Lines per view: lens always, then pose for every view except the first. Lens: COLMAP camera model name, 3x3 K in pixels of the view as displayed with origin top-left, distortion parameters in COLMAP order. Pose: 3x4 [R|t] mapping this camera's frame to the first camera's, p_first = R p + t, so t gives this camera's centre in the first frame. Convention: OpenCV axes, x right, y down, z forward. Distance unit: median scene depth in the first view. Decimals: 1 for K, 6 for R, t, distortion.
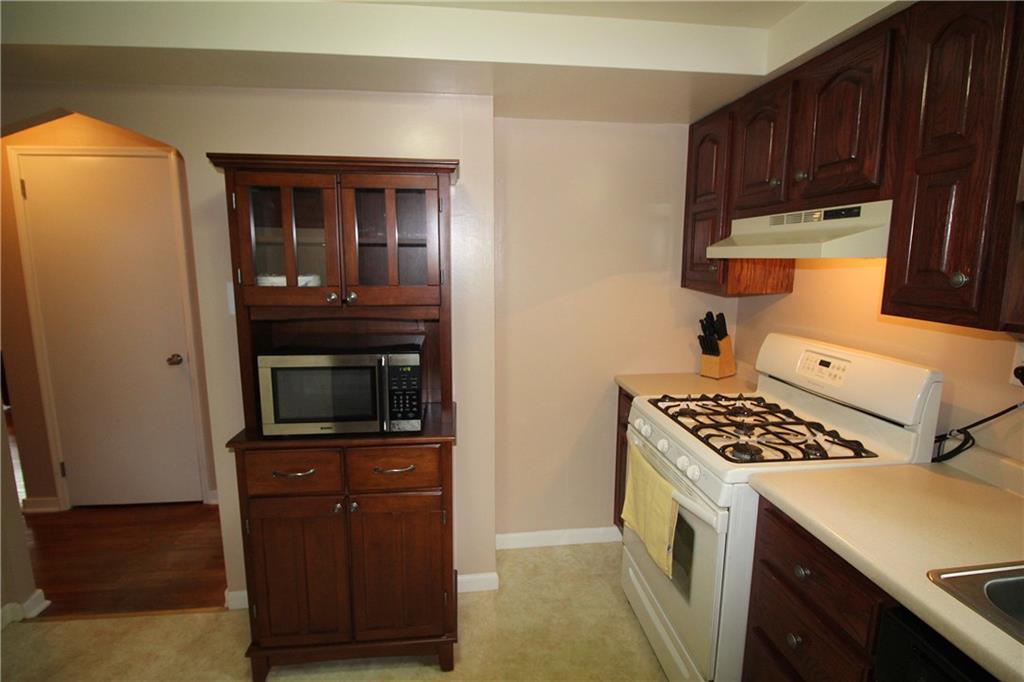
lens RADIAL K [[480.6, 0, 510.8], [0, 480.6, 333.8], [0, 0, 1]] dist [-0.005027, -0.001658]
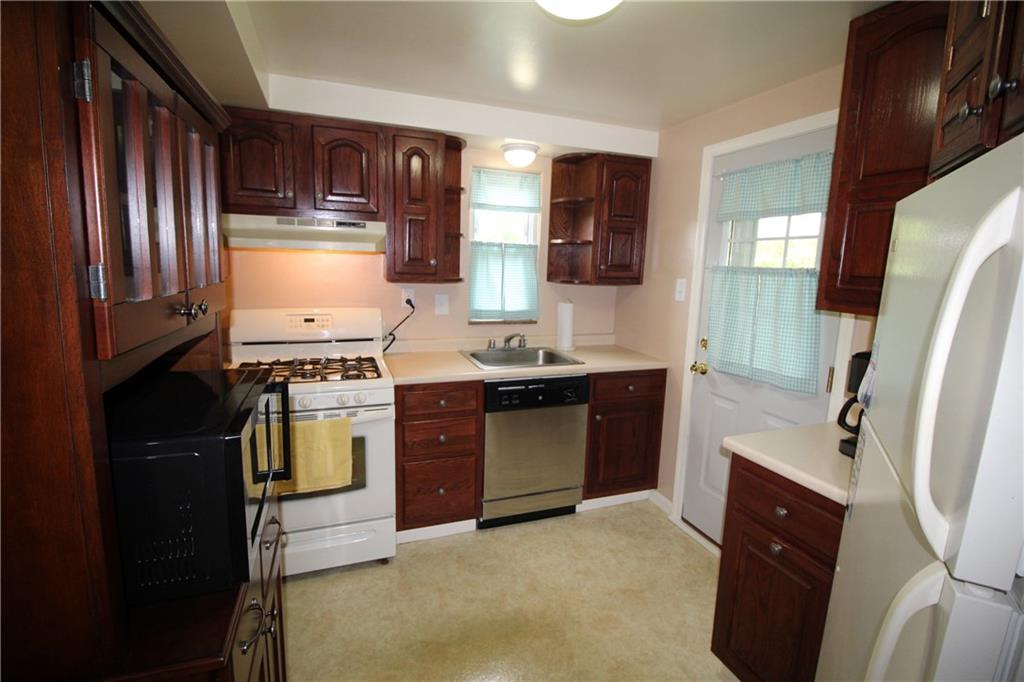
lens RADIAL K [[480.6, 0, 512.1], [0, 480.6, 334.3], [0, 0, 1]] dist [-0.005027, -0.001658]
pose [[-0.232882, -0.154298, 0.960186, -0.980090], [0.120318, 0.975176, 0.185889, -0.101729], [-0.965034, 0.158817, -0.208536, 0.734555]]
